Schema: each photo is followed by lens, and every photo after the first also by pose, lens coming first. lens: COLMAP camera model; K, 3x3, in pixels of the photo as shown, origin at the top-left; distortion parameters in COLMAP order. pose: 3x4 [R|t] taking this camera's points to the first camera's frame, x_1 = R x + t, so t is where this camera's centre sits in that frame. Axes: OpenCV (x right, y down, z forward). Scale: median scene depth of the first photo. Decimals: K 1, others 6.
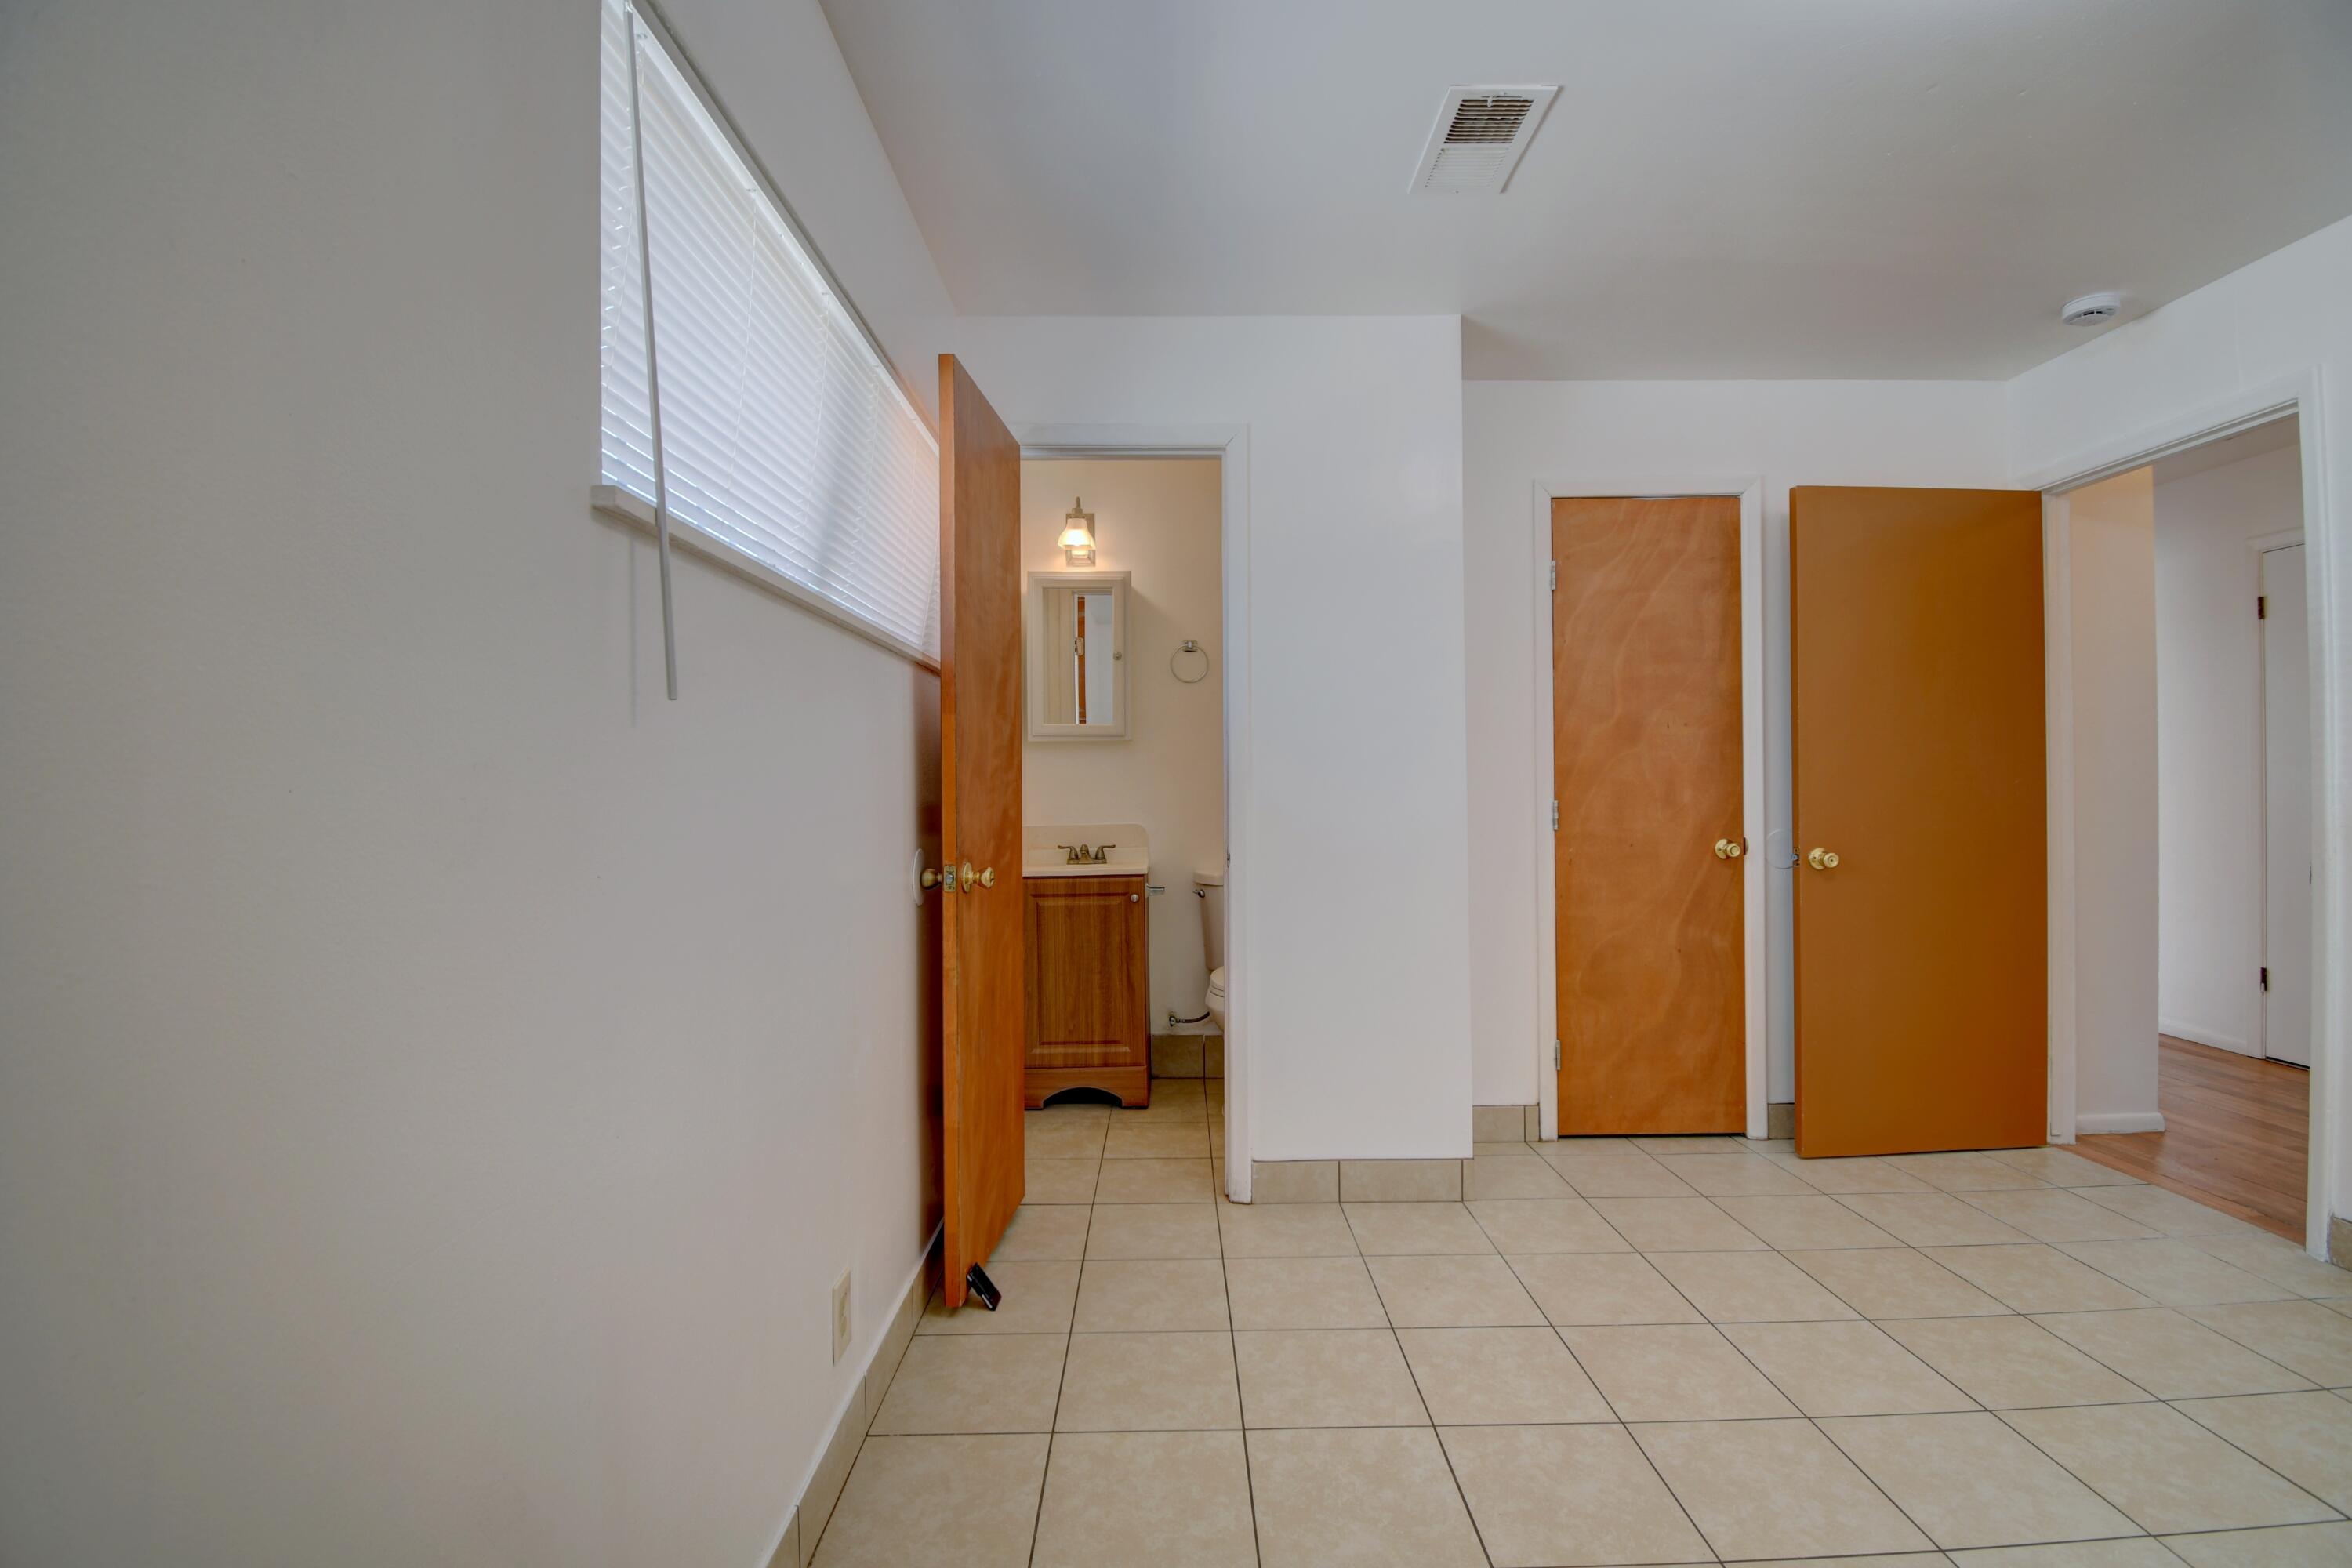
lens RADIAL K [[1030.9, 0, 1182.6], [0, 1030.9, 783.3], [0, 0, 1]] dist [-0.018201, 0.000013]
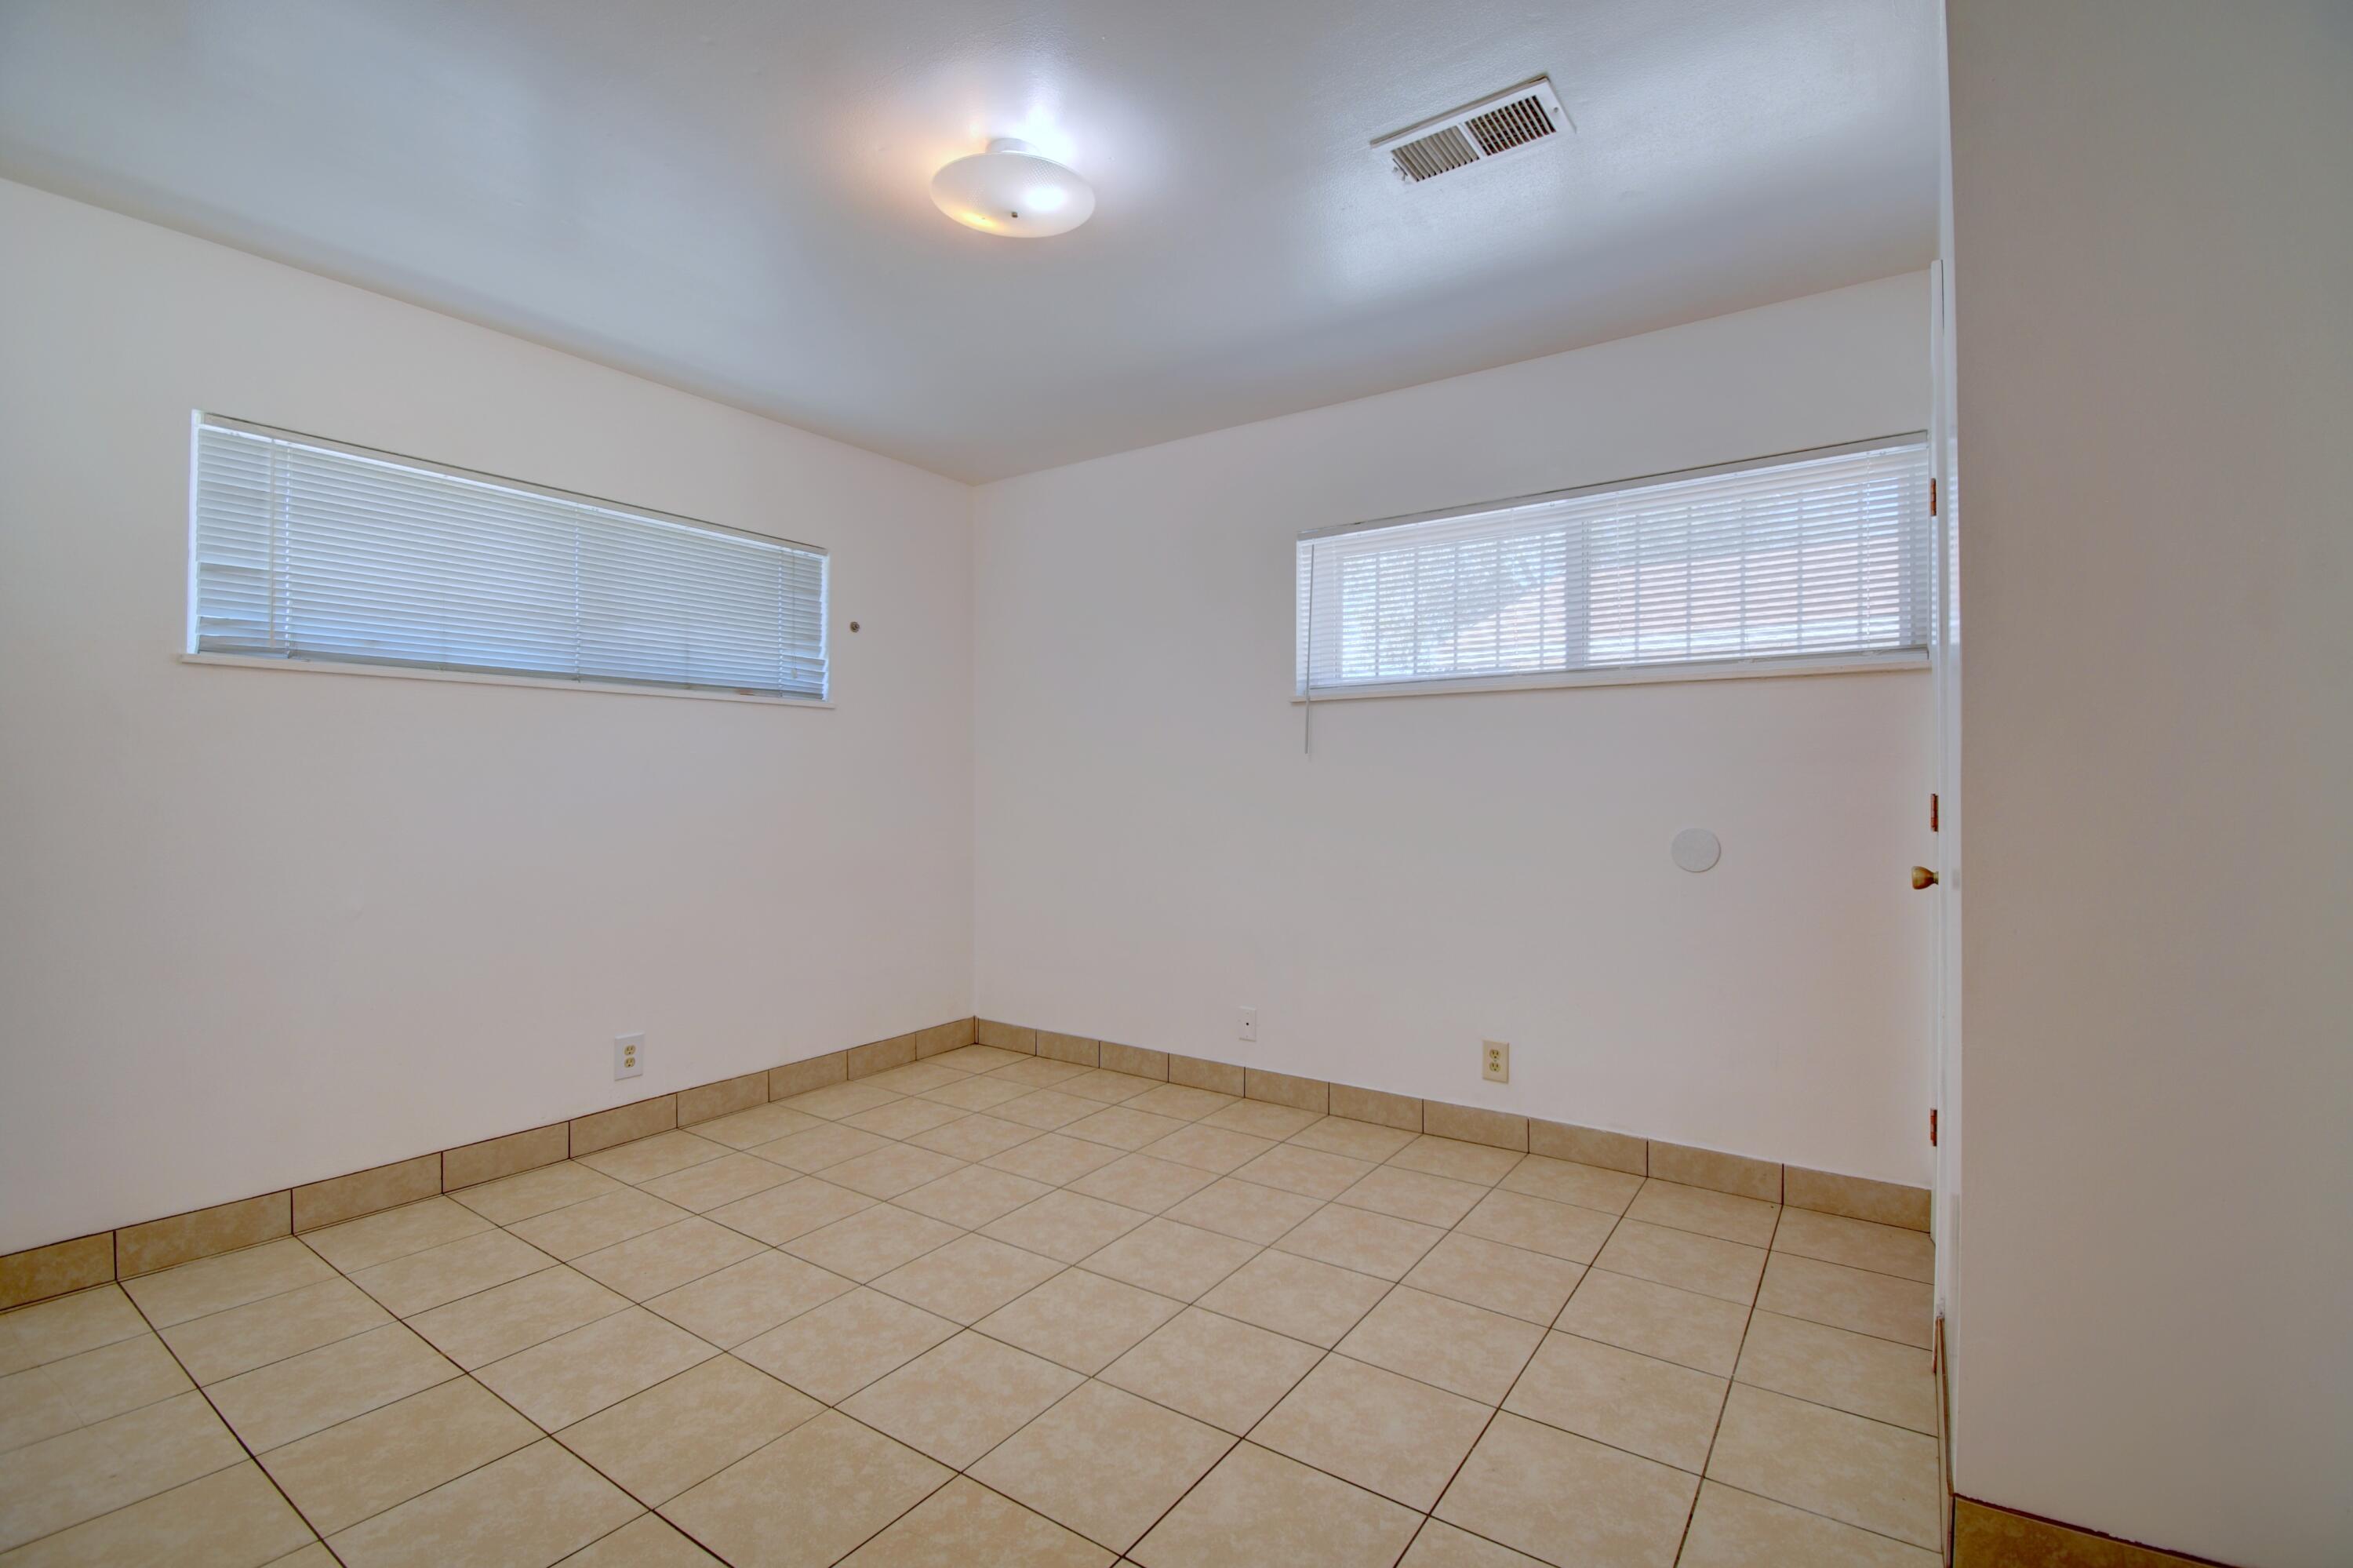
lens RADIAL K [[1031.4, 0, 1179.2], [0, 1031.4, 795.5], [0, 0, 1]] dist [-0.018201, 0.000013]
pose [[-0.587961, 0.002107, -0.808887, 1.480091], [-0.001829, 0.999991, 0.003934, 0.020889], [0.808887, 0.003793, -0.587951, 1.578071]]
